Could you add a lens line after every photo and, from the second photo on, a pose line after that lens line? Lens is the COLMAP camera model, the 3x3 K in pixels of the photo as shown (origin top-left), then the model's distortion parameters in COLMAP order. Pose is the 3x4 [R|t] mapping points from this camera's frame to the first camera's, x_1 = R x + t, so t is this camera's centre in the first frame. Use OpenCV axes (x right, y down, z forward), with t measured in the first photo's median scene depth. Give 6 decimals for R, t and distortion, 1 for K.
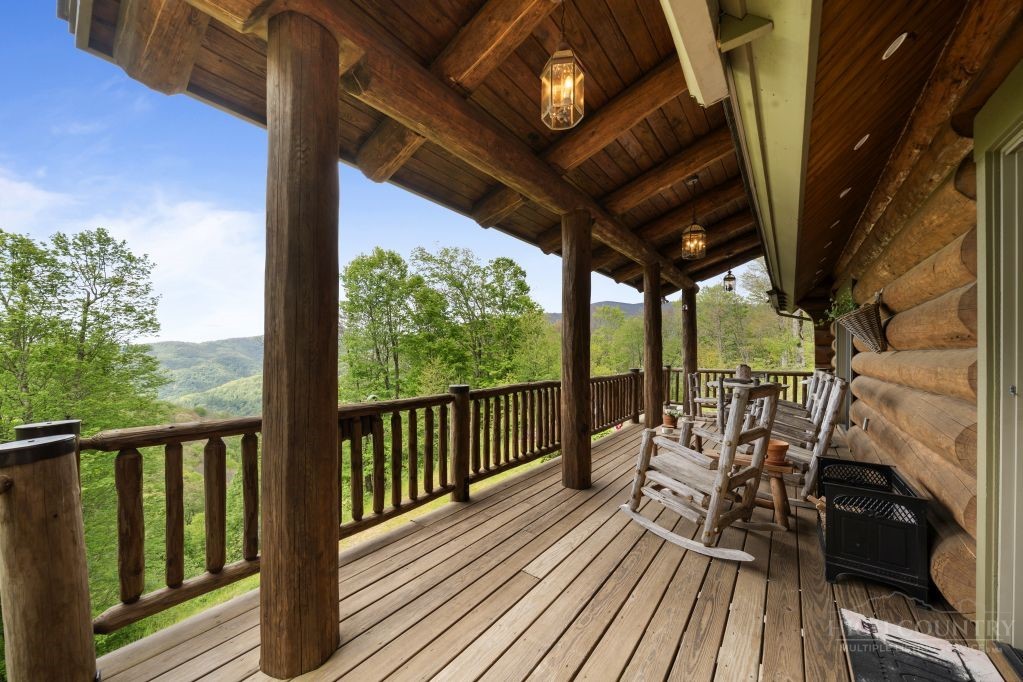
lens RADIAL K [[360.0, 0, 512.2], [0, 360.0, 349.1], [0, 0, 1]] dist [-0.002937, -0.000266]
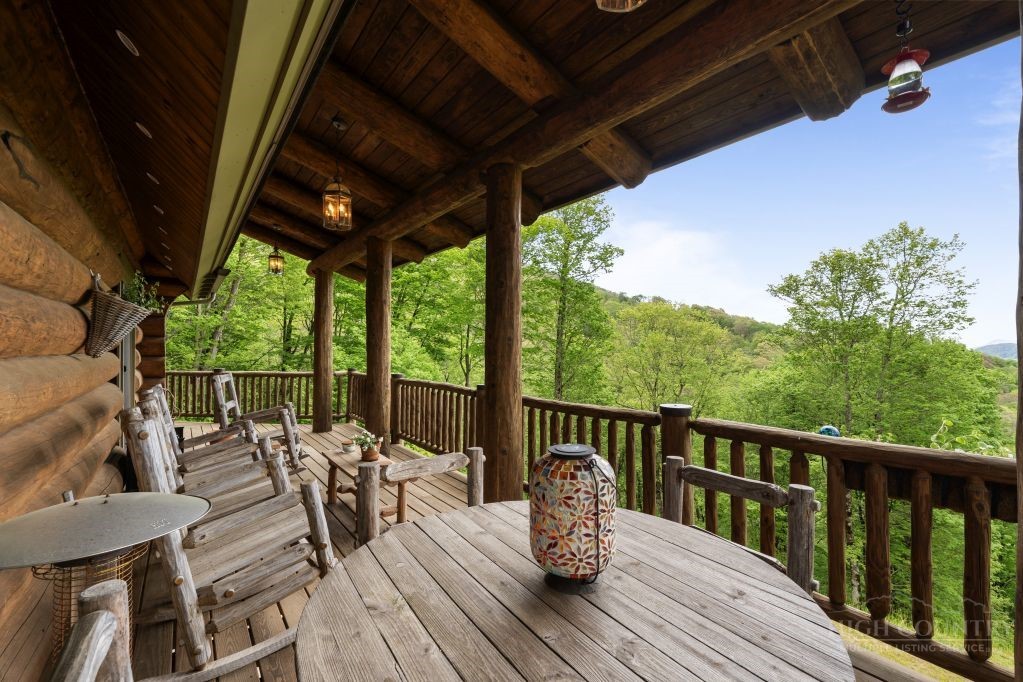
lens RADIAL K [[455.7, 0, 513.2], [0, 455.7, 342.0], [0, 0, 1]] dist [0.000298, 0.000063]
pose [[-0.285803, -0.015669, -0.958160, 0.800750], [0.003591, 0.999842, -0.017422, -0.008123], [0.958282, -0.008420, -0.285702, 0.968763]]
